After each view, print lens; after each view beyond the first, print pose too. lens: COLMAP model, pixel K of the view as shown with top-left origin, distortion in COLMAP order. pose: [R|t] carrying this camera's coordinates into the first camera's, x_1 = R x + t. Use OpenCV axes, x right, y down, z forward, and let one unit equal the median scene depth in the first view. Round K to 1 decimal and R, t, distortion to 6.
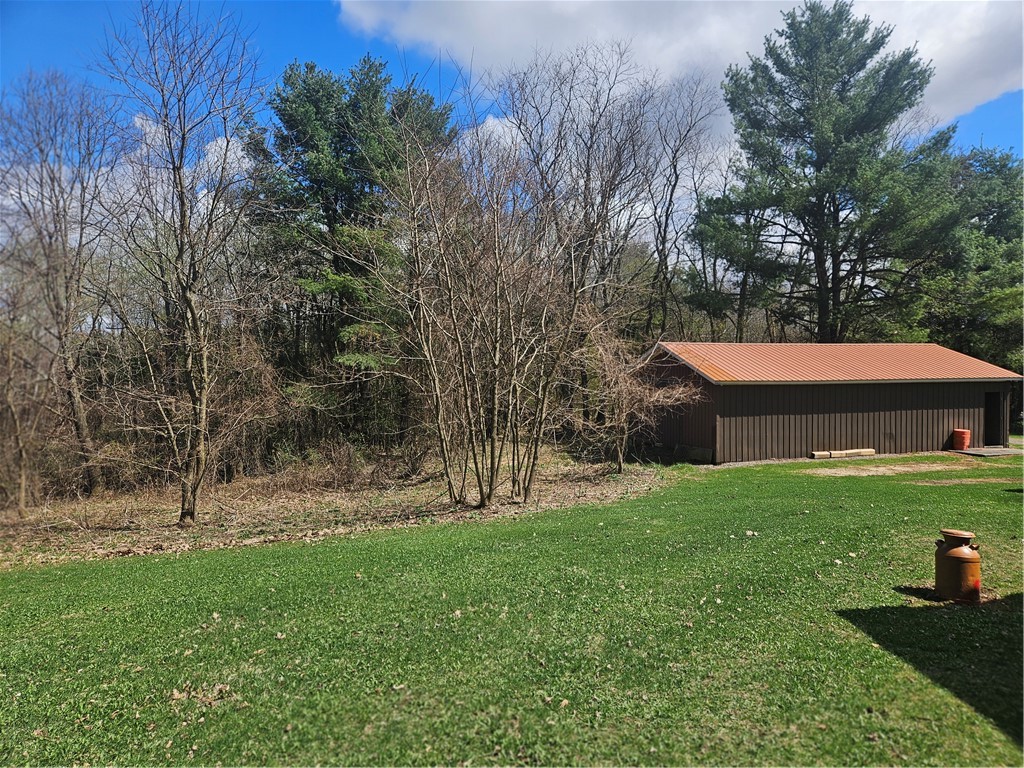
lens RADIAL K [[689.0, 0, 515.7], [0, 689.0, 392.3], [0, 0, 1]] dist [0.059847, -0.048392]
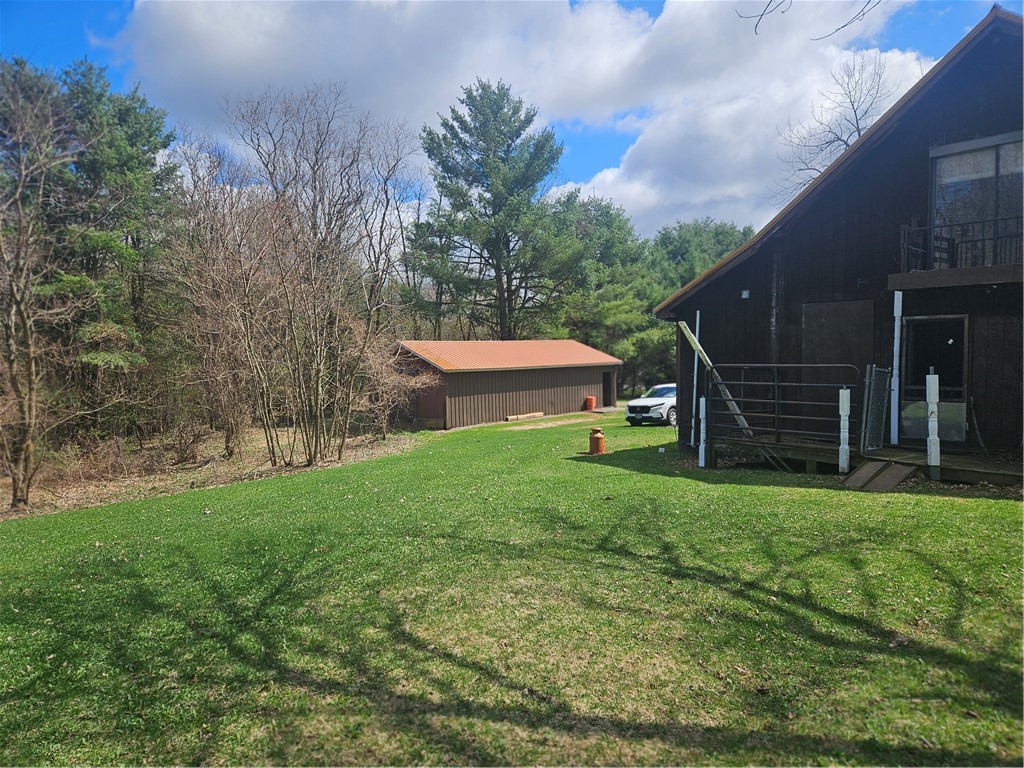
lens RADIAL K [[689.0, 0, 513.0], [0, 689.0, 376.5], [0, 0, 1]] dist [0.059847, -0.048392]
pose [[0.894660, -0.033335, 0.445503, -0.149741], [0.035853, 0.999353, 0.002777, -0.001469], [-0.445307, 0.013488, 0.895276, -0.221835]]
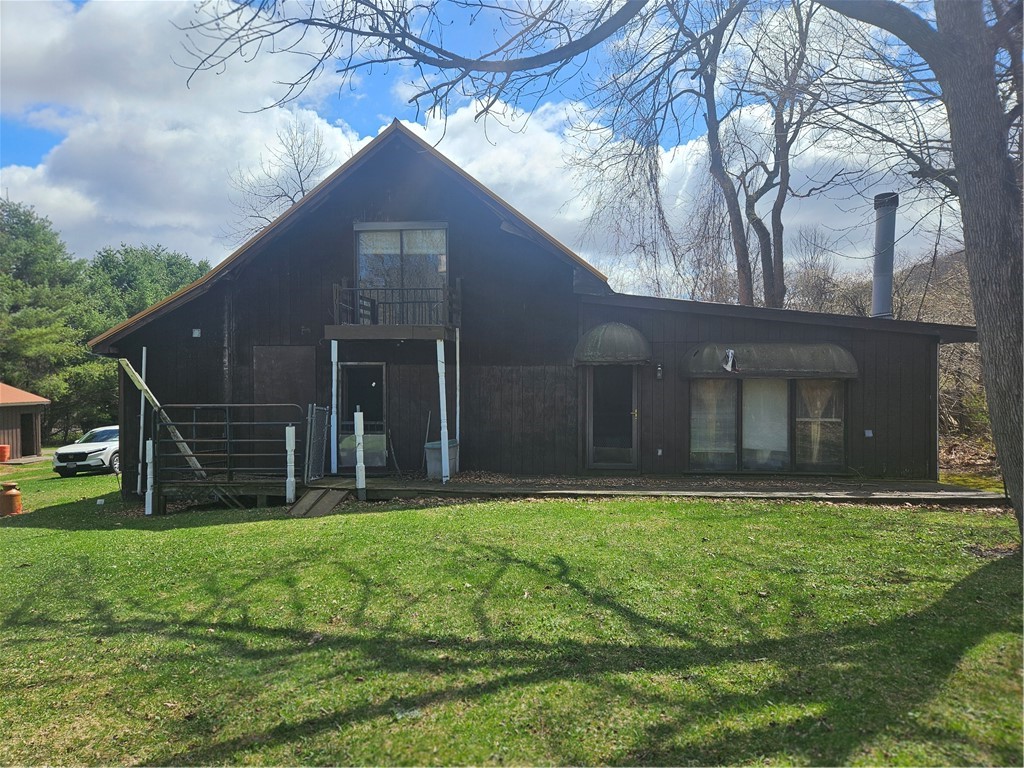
lens RADIAL K [[689.0, 0, 519.2], [0, 689.0, 390.9], [0, 0, 1]] dist [0.059847, -0.048392]
pose [[0.354127, -0.017366, 0.935036, -0.155695], [0.045508, 0.998963, 0.001318, -0.002314], [-0.934089, 0.042085, 0.354550, -0.233821]]
